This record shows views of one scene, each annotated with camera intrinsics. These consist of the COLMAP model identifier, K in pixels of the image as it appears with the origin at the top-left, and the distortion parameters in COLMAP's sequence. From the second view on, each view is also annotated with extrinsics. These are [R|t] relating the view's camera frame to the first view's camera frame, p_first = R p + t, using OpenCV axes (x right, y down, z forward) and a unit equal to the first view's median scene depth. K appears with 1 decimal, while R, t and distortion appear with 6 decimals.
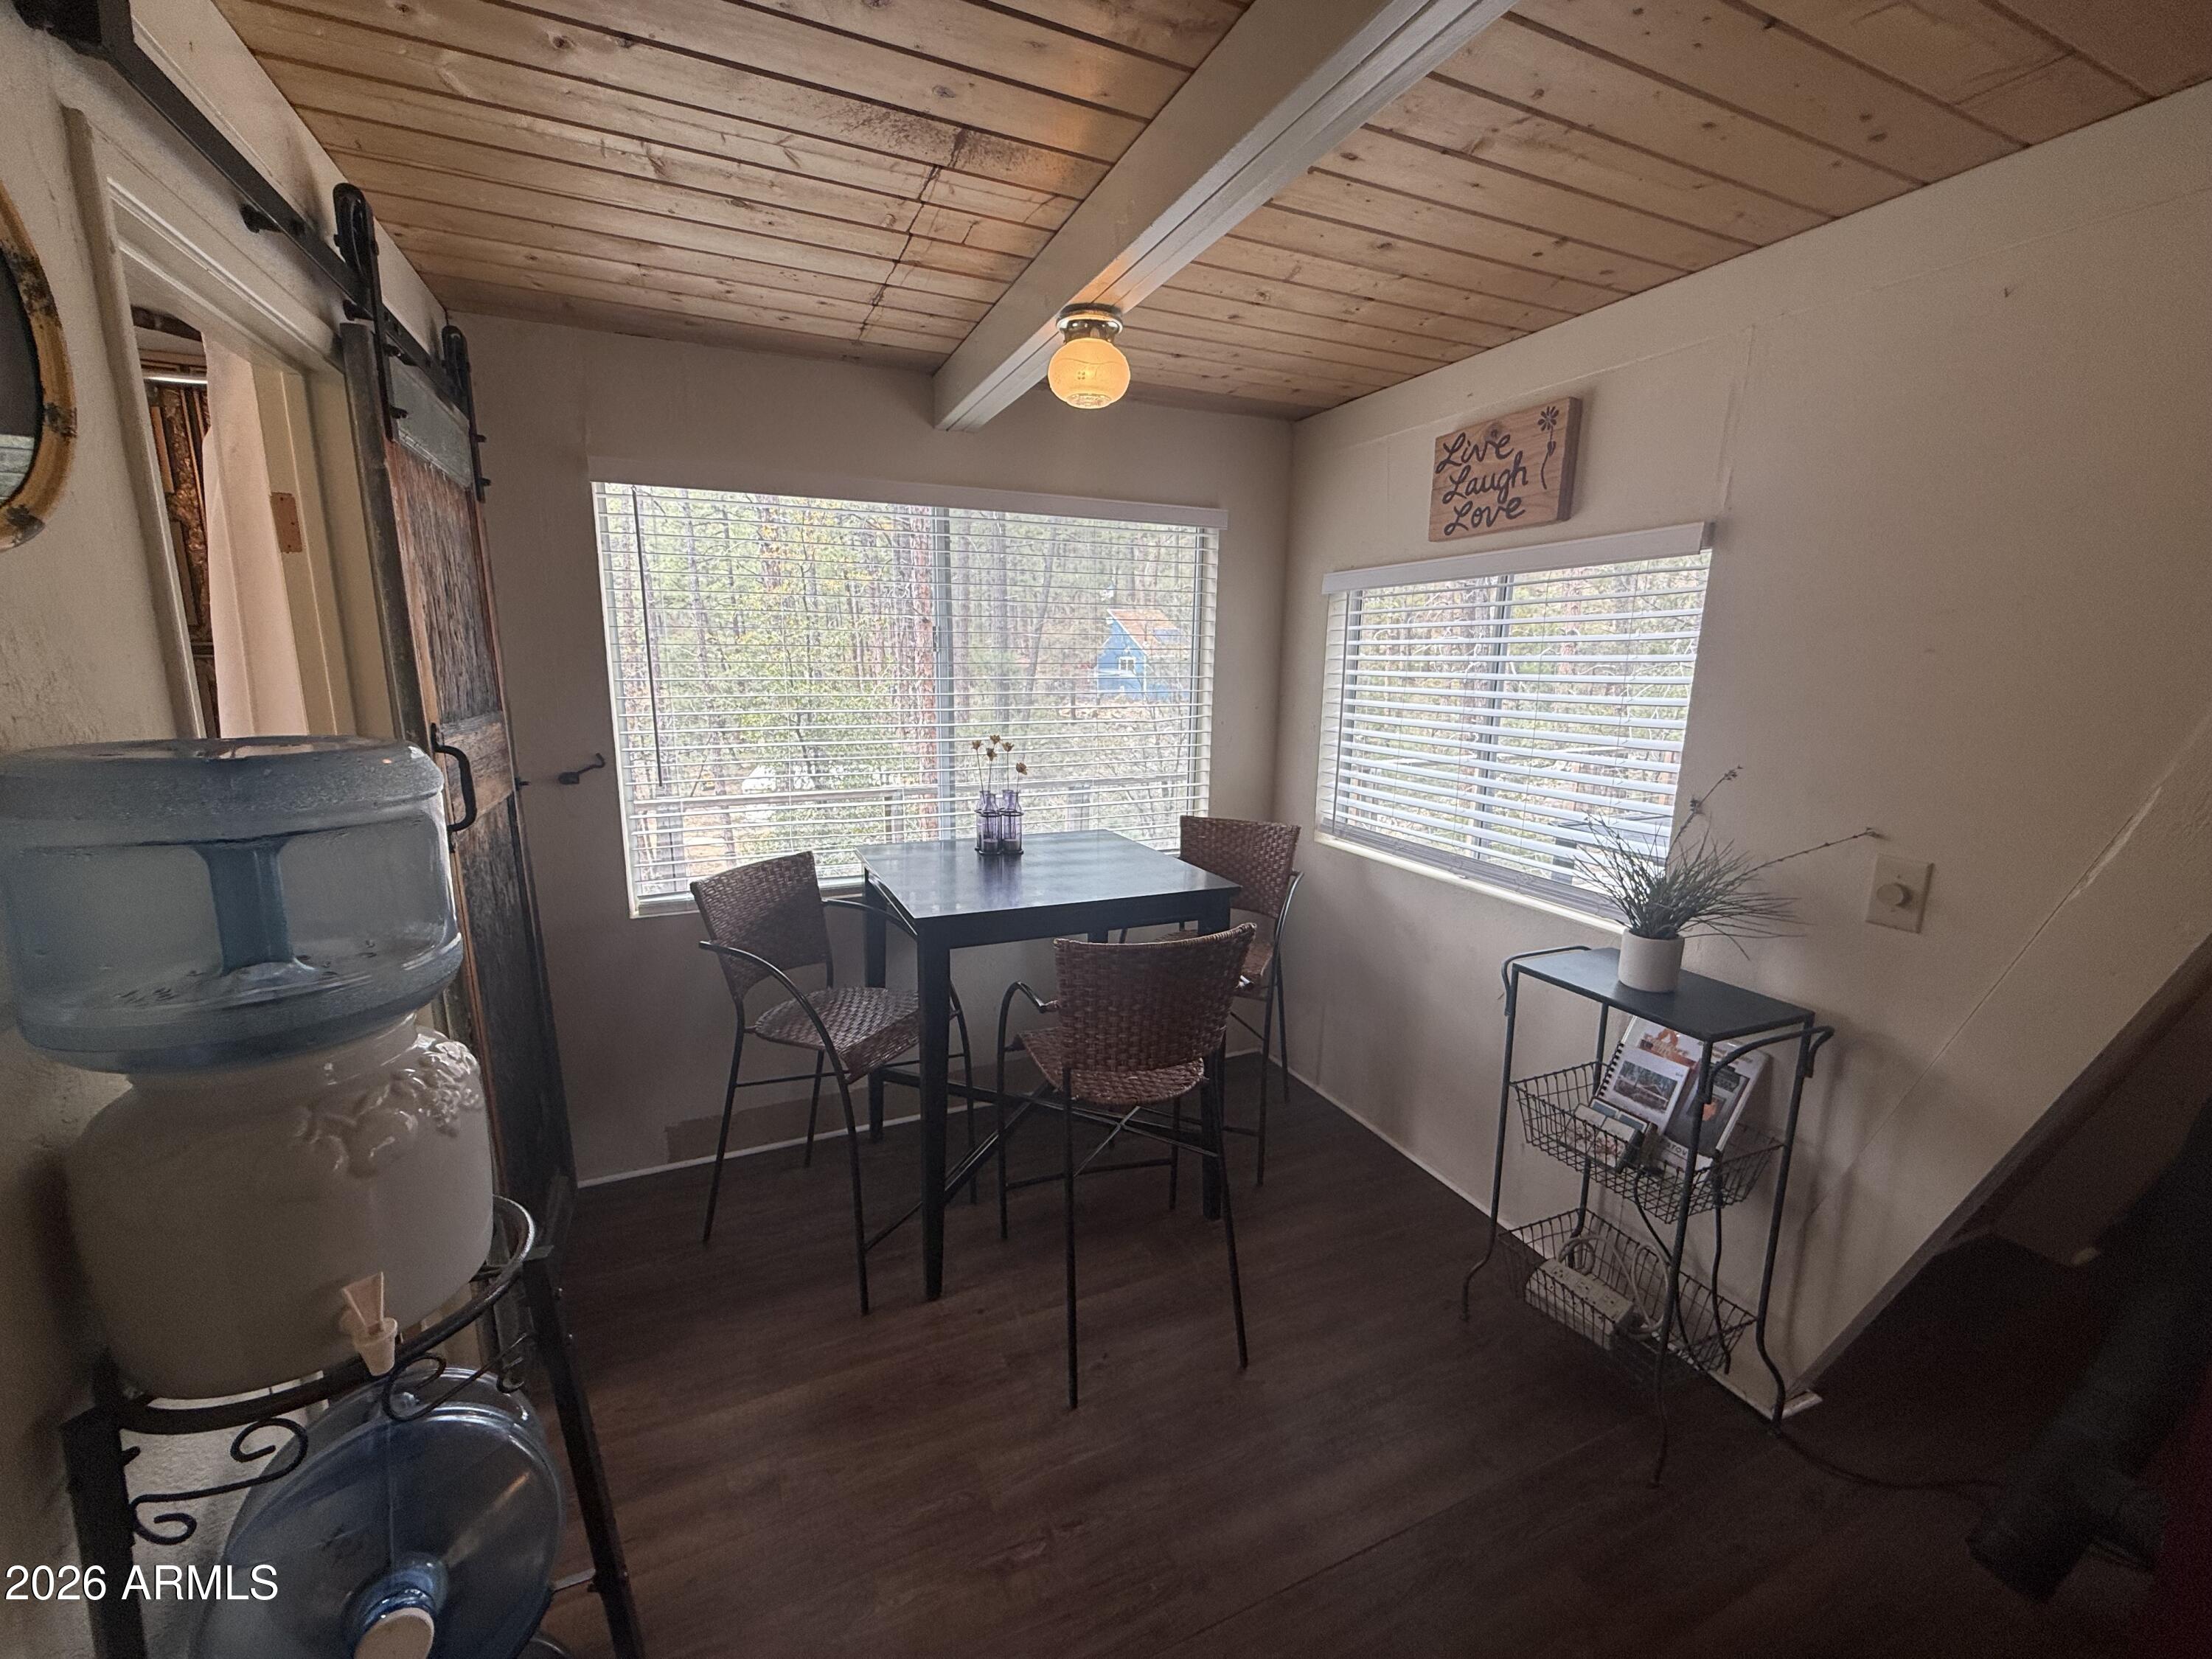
lens RADIAL K [[886.0, 0, 1106.3], [0, 886.0, 834.1], [0, 0, 1]] dist [0.000356, -0.000492]
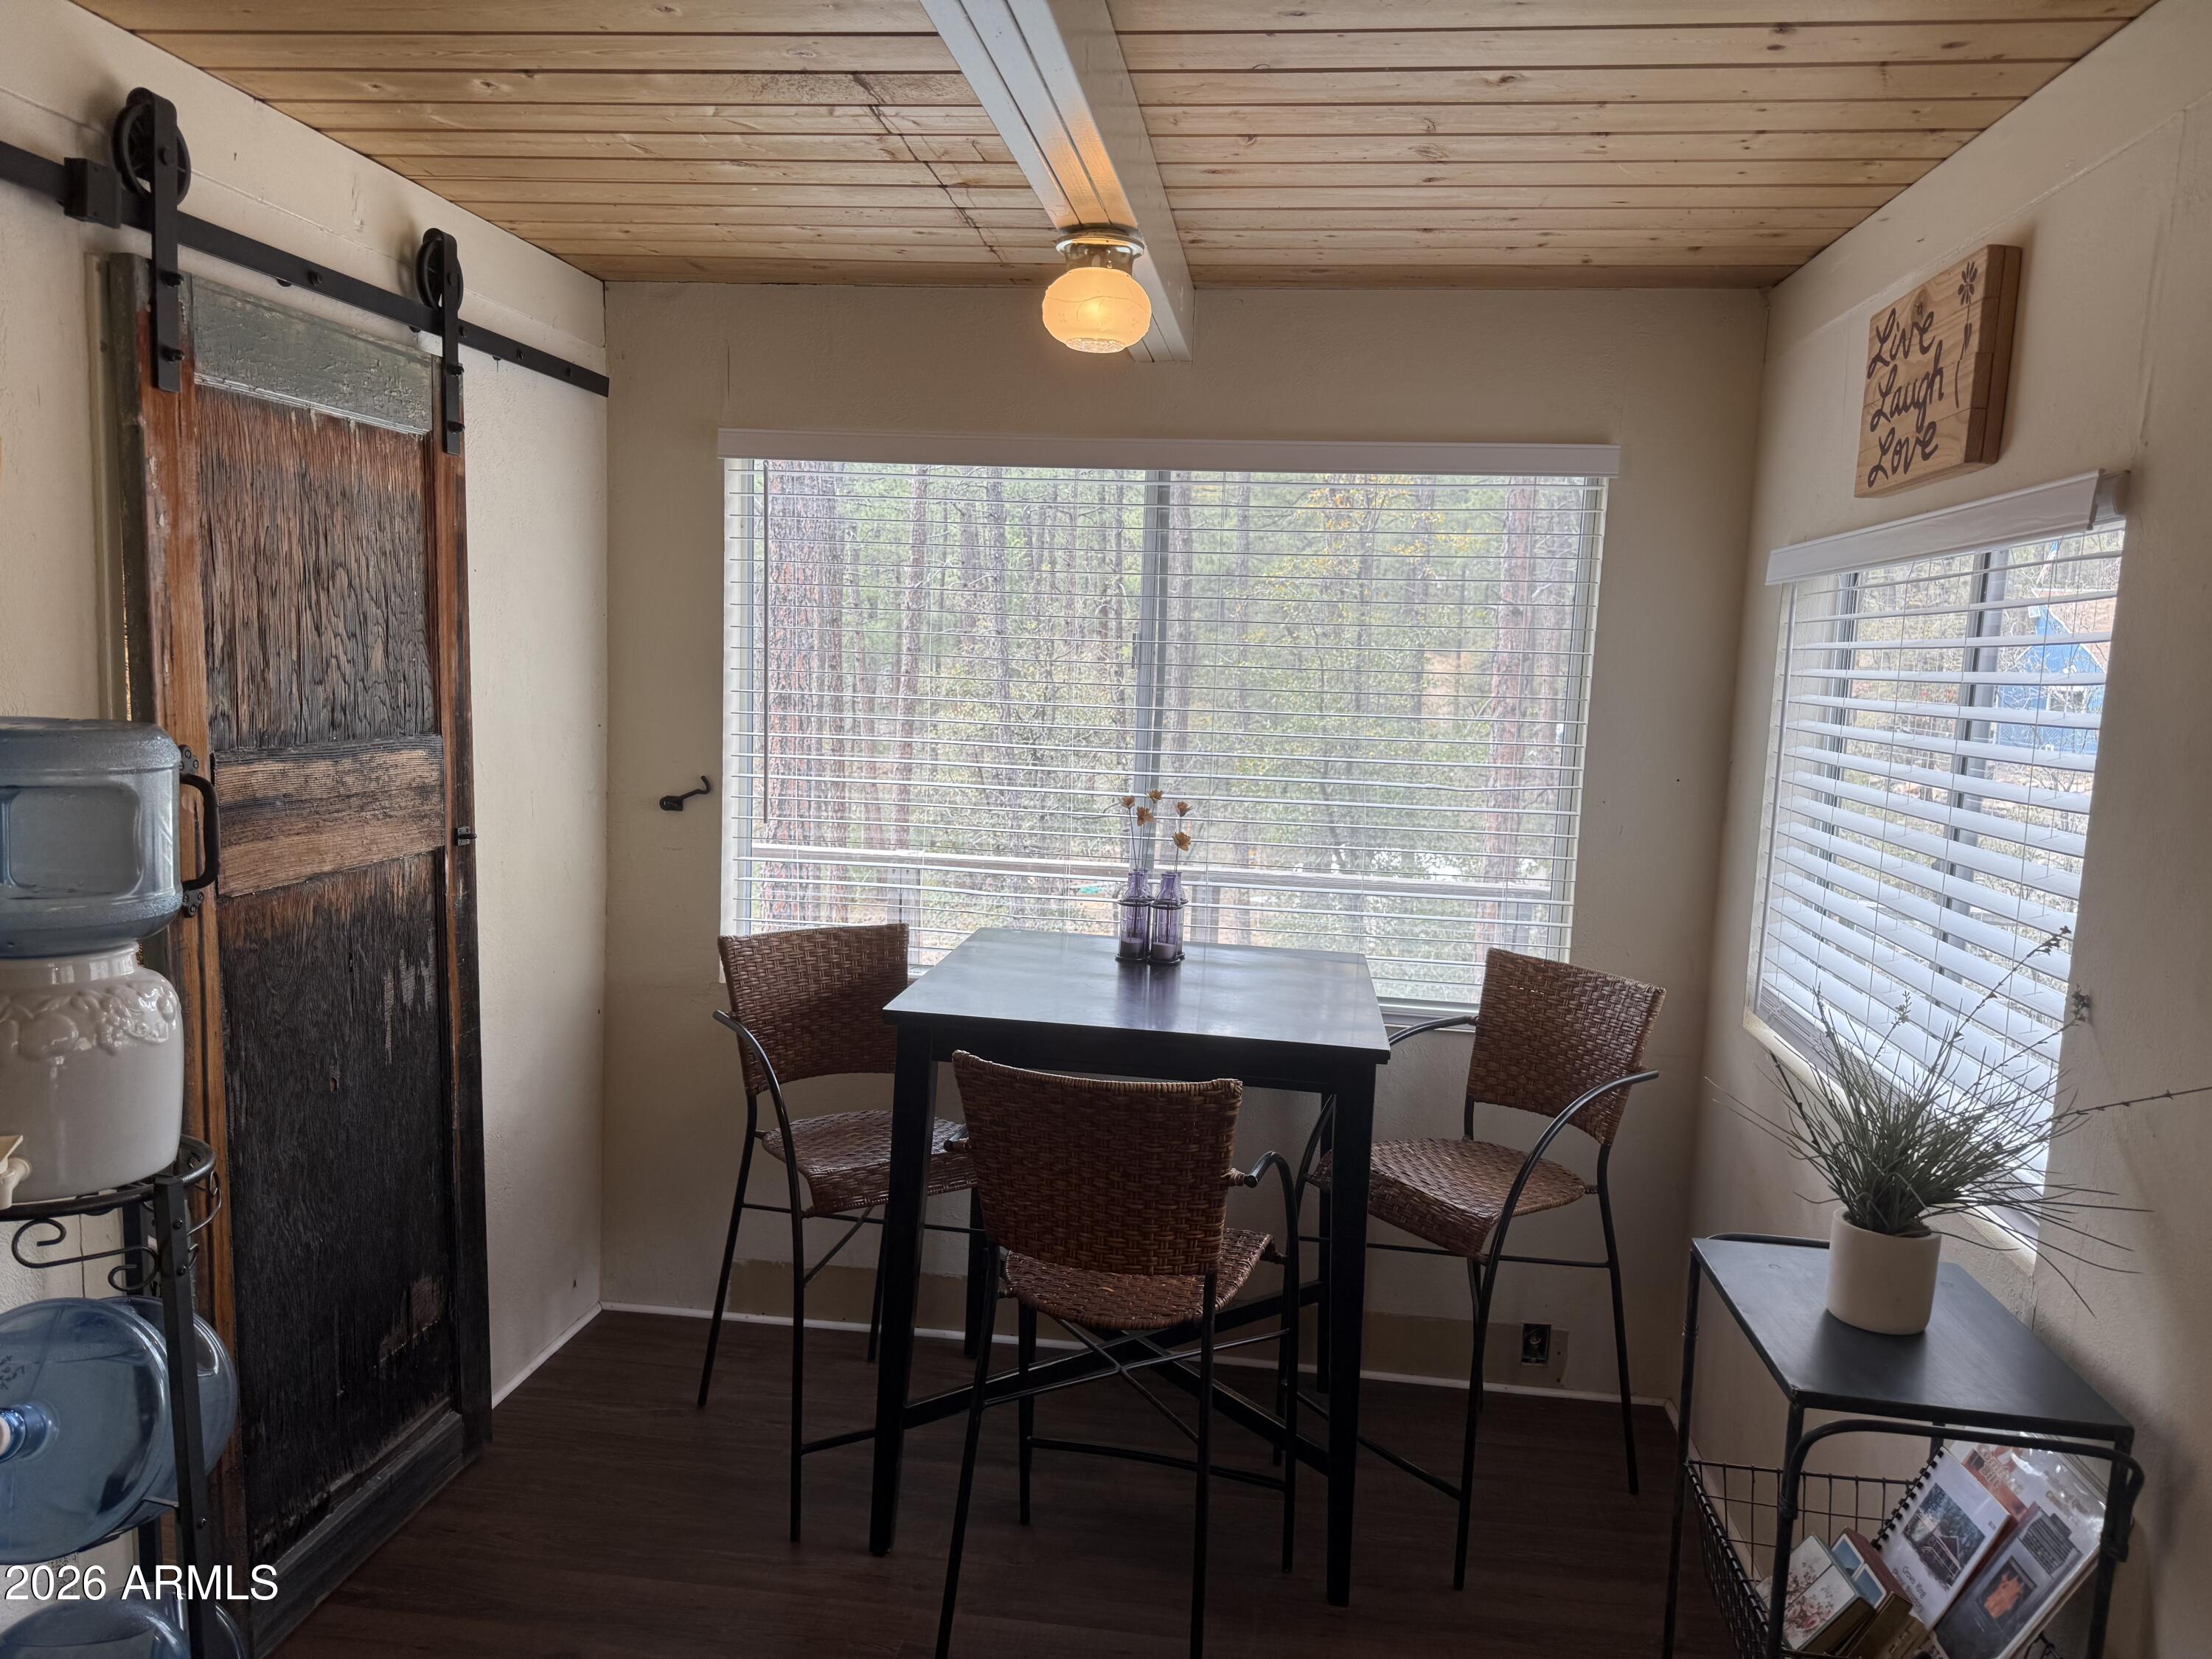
lens RADIAL K [[1574.9, 0, 1095.8], [0, 1574.9, 836.5], [0, 0, 1]] dist [0.033887, -0.009847]
pose [[0.853445, 0.084591, -0.514272, 0.522641], [-0.132400, 0.989559, -0.056952, 0.000295], [0.504085, 0.116695, 0.855734, -0.074648]]
